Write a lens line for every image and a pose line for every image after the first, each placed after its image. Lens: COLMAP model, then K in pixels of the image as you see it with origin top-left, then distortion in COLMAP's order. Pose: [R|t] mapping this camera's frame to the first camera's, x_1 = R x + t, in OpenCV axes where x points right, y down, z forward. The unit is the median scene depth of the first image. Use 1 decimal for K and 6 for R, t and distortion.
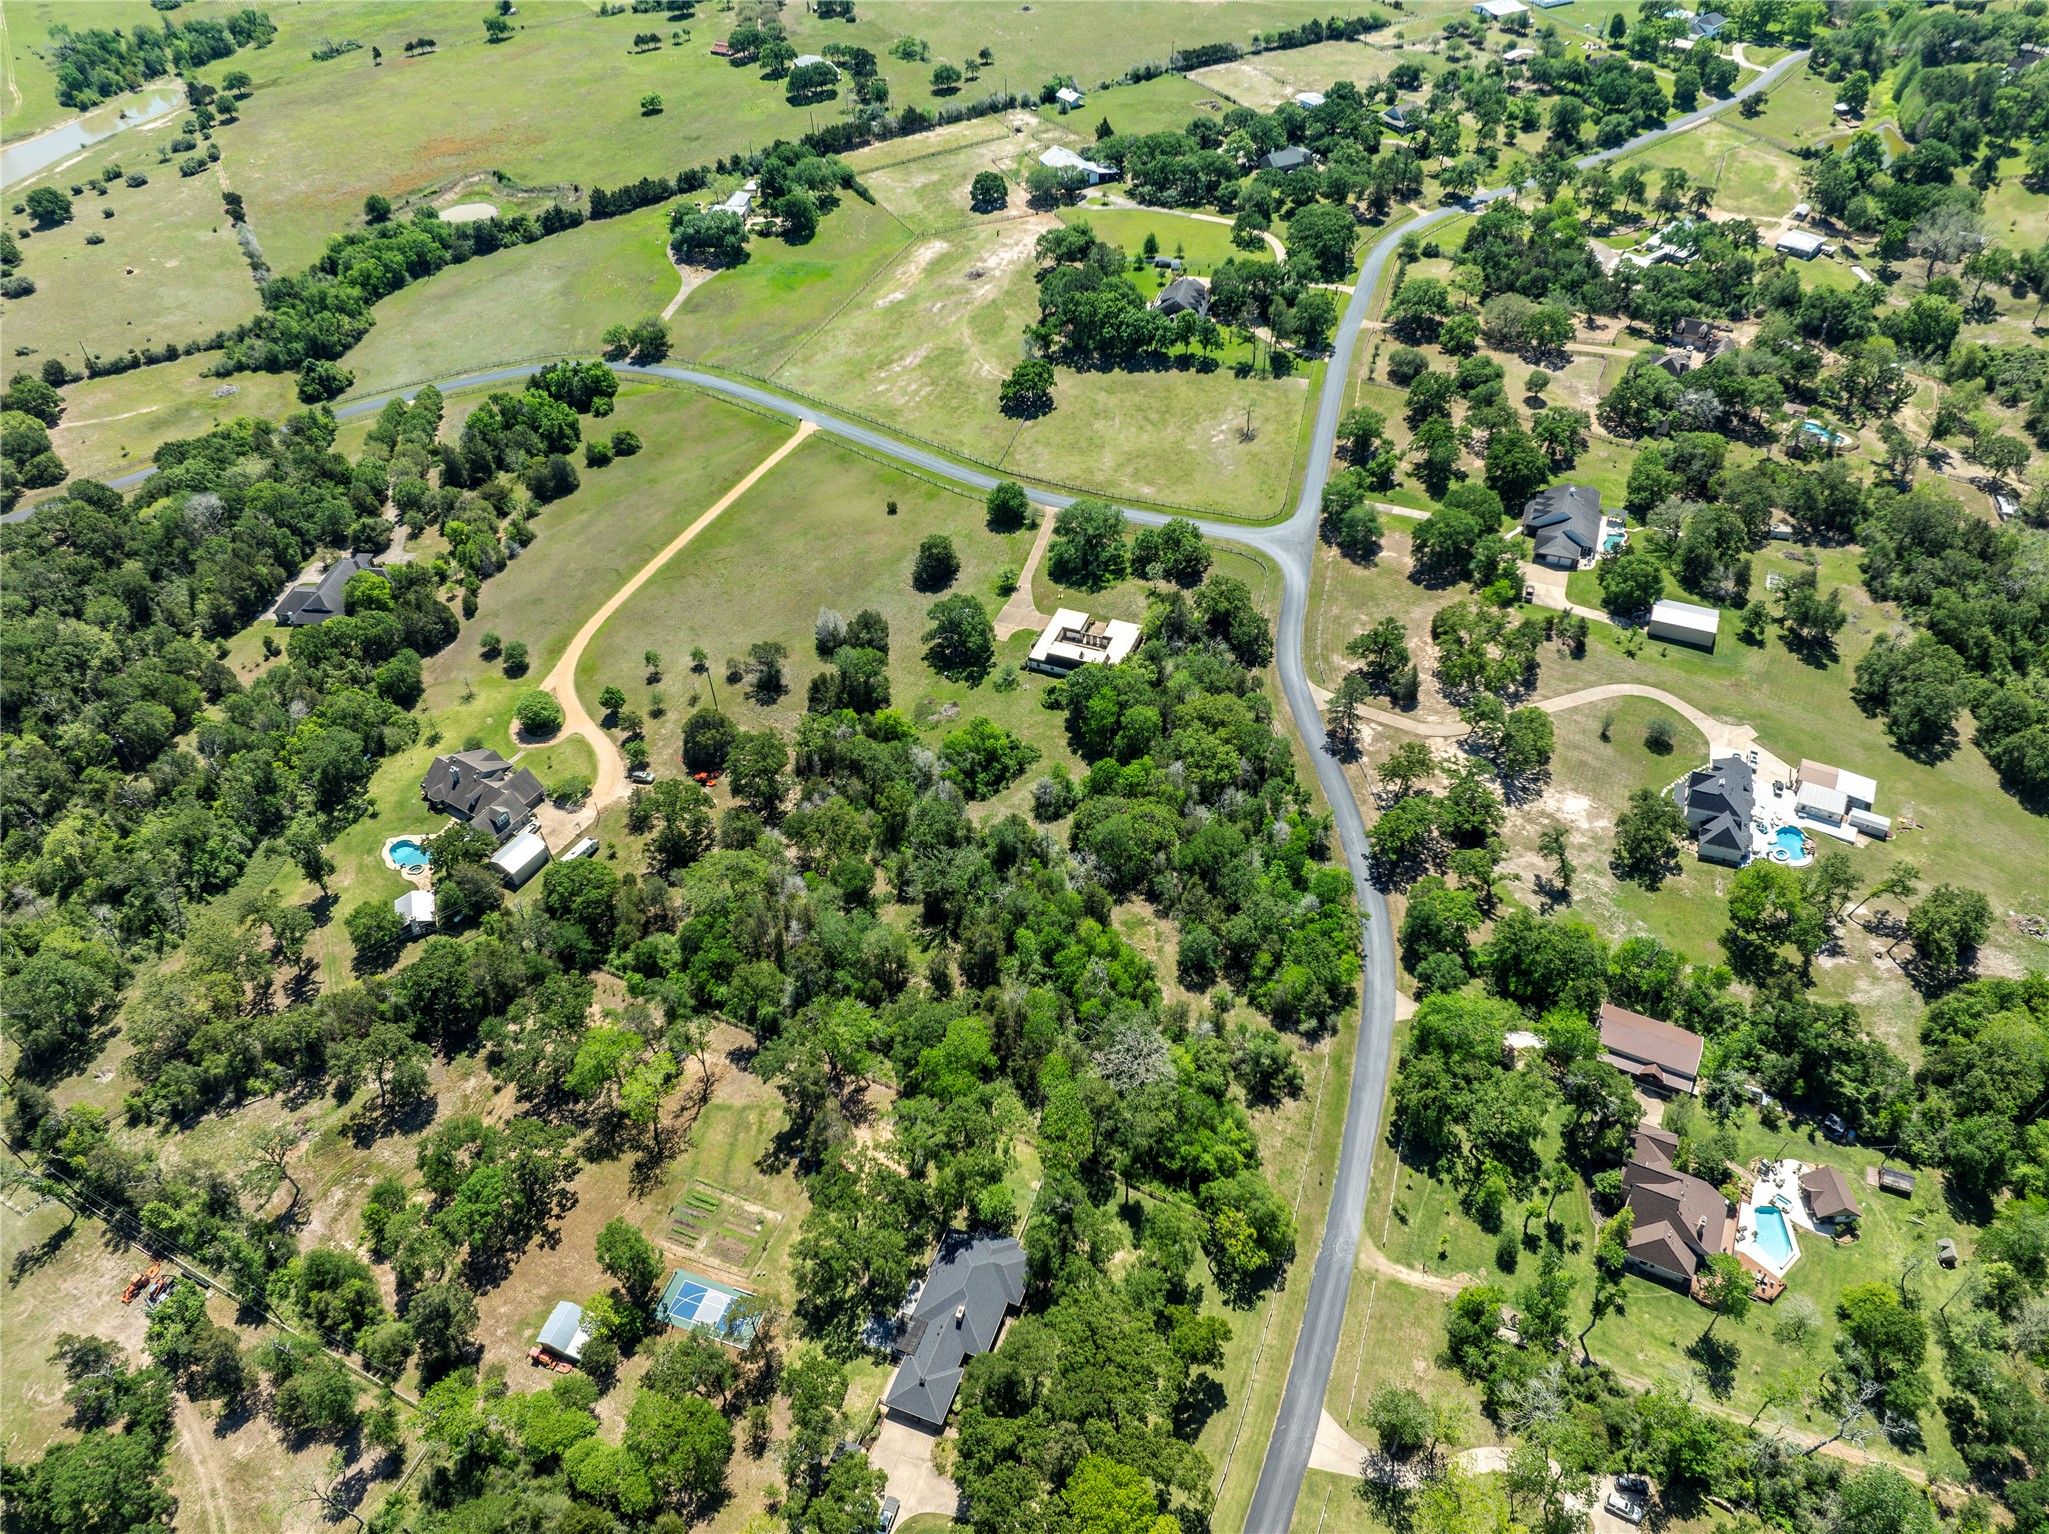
lens RADIAL K [[1430.5, 0, 1024.5], [0, 1430.5, 767.0], [0, 0, 1]] dist [-0.059341, 0.032187]
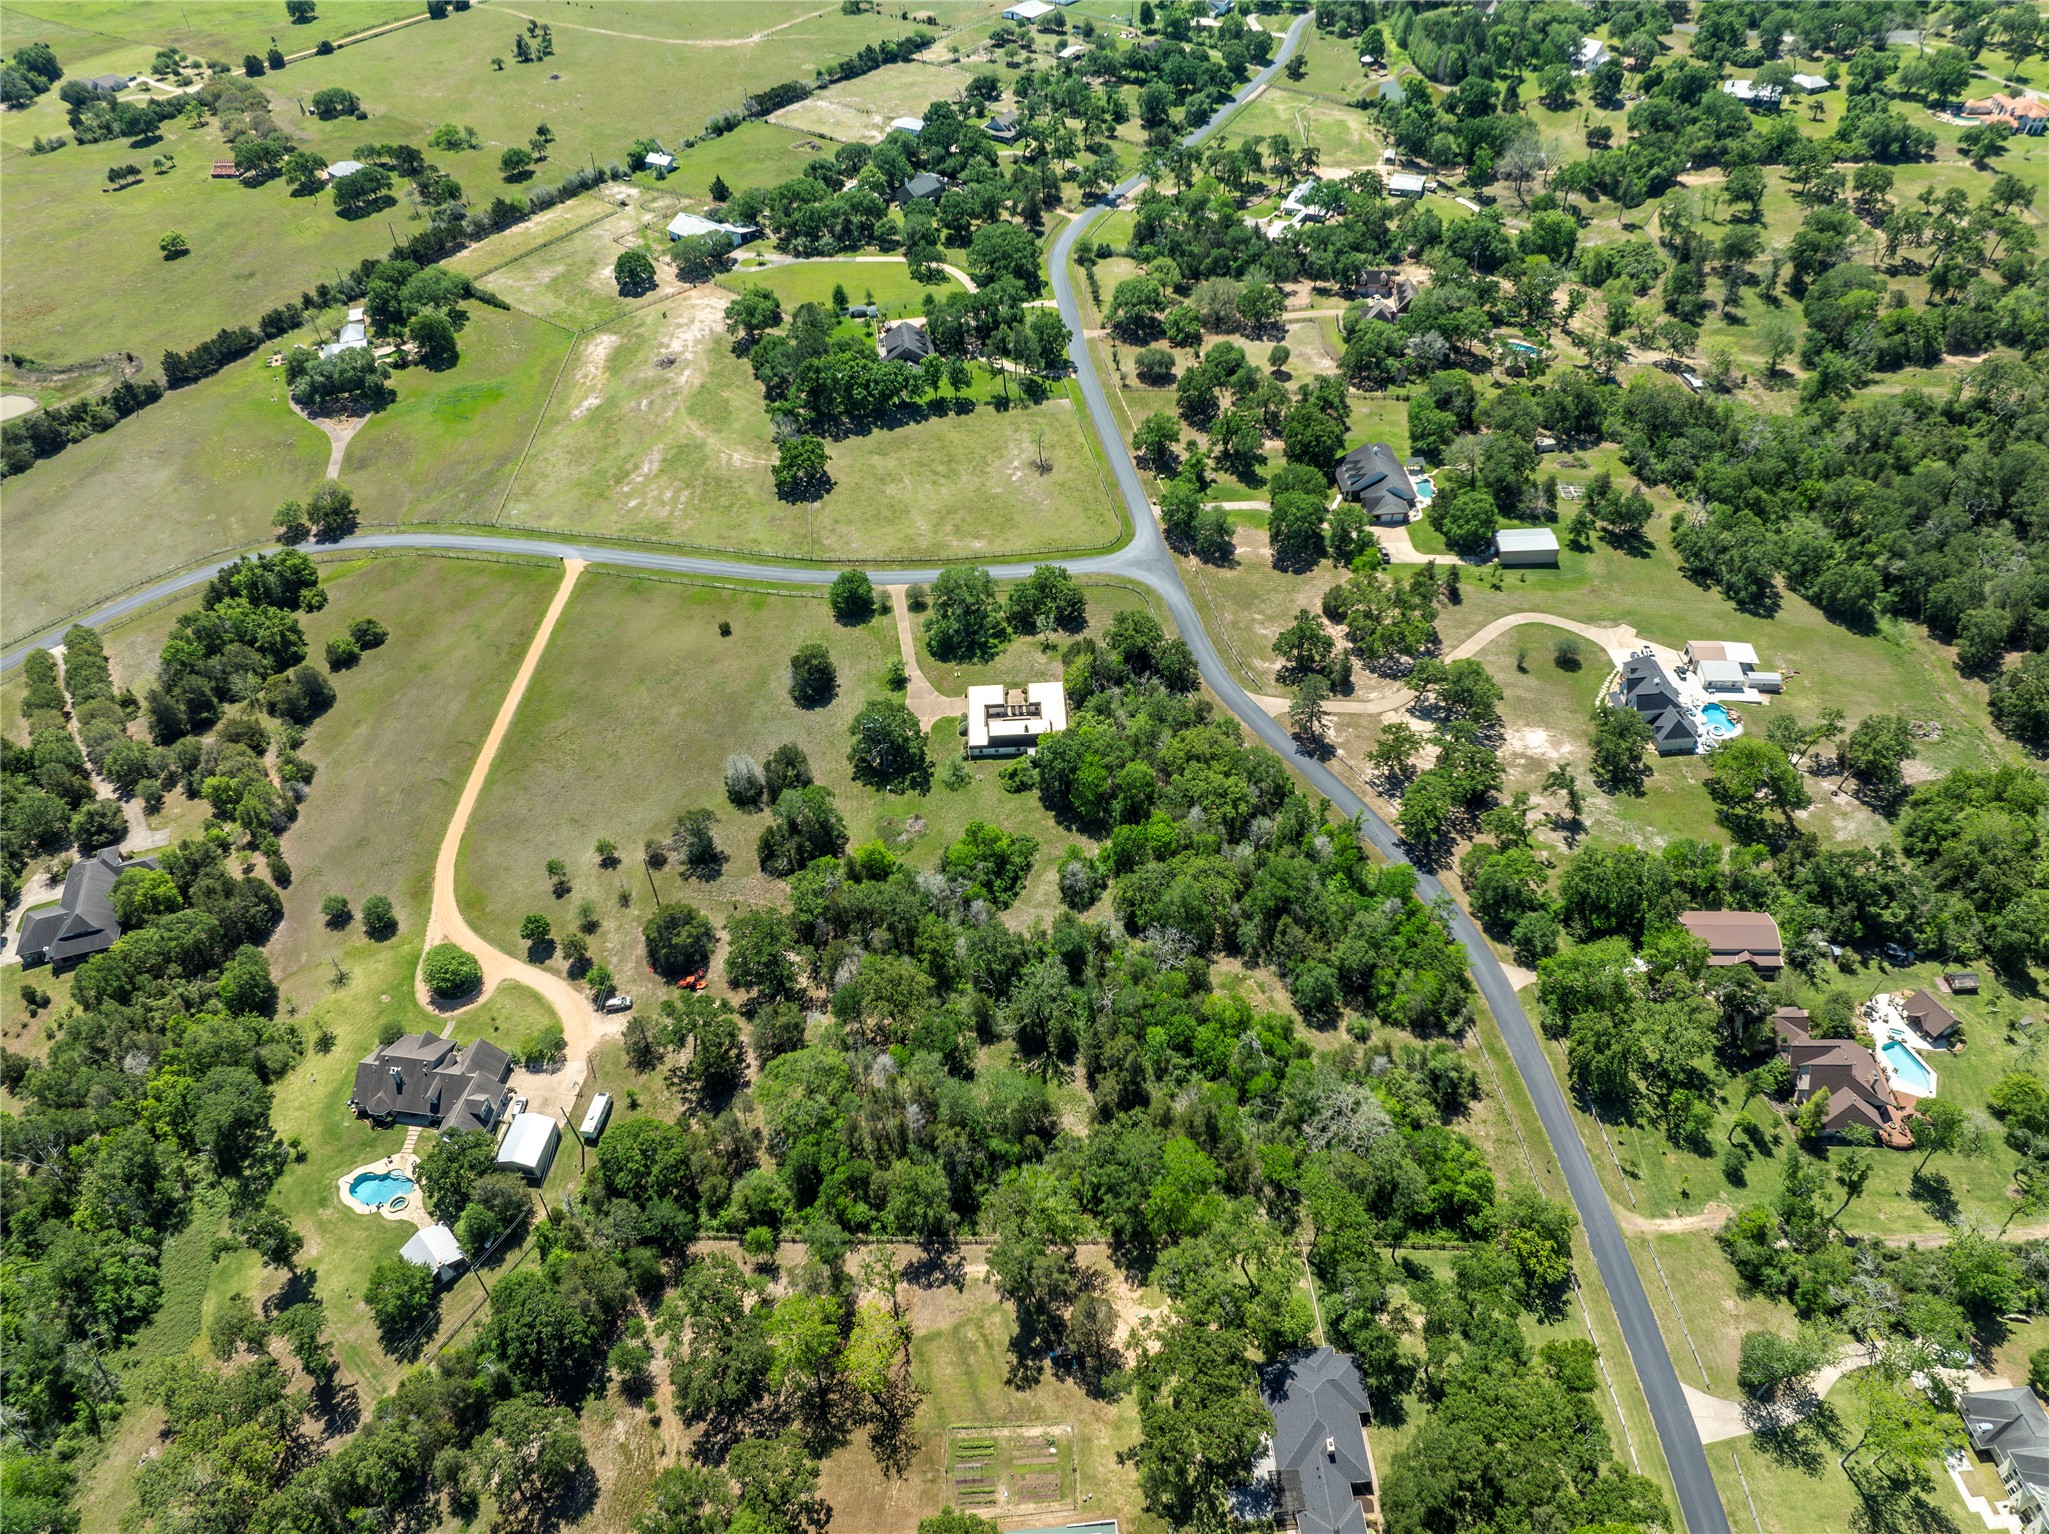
lens RADIAL K [[1430.5, 0, 1024.5], [0, 1430.5, 767.0], [0, 0, 1]] dist [-0.059341, 0.032187]
pose [[0.912732, -0.277733, 0.299641, -0.232975], [0.282492, 0.958854, 0.028252, -0.075350], [-0.295159, 0.058860, 0.953634, 0.093691]]
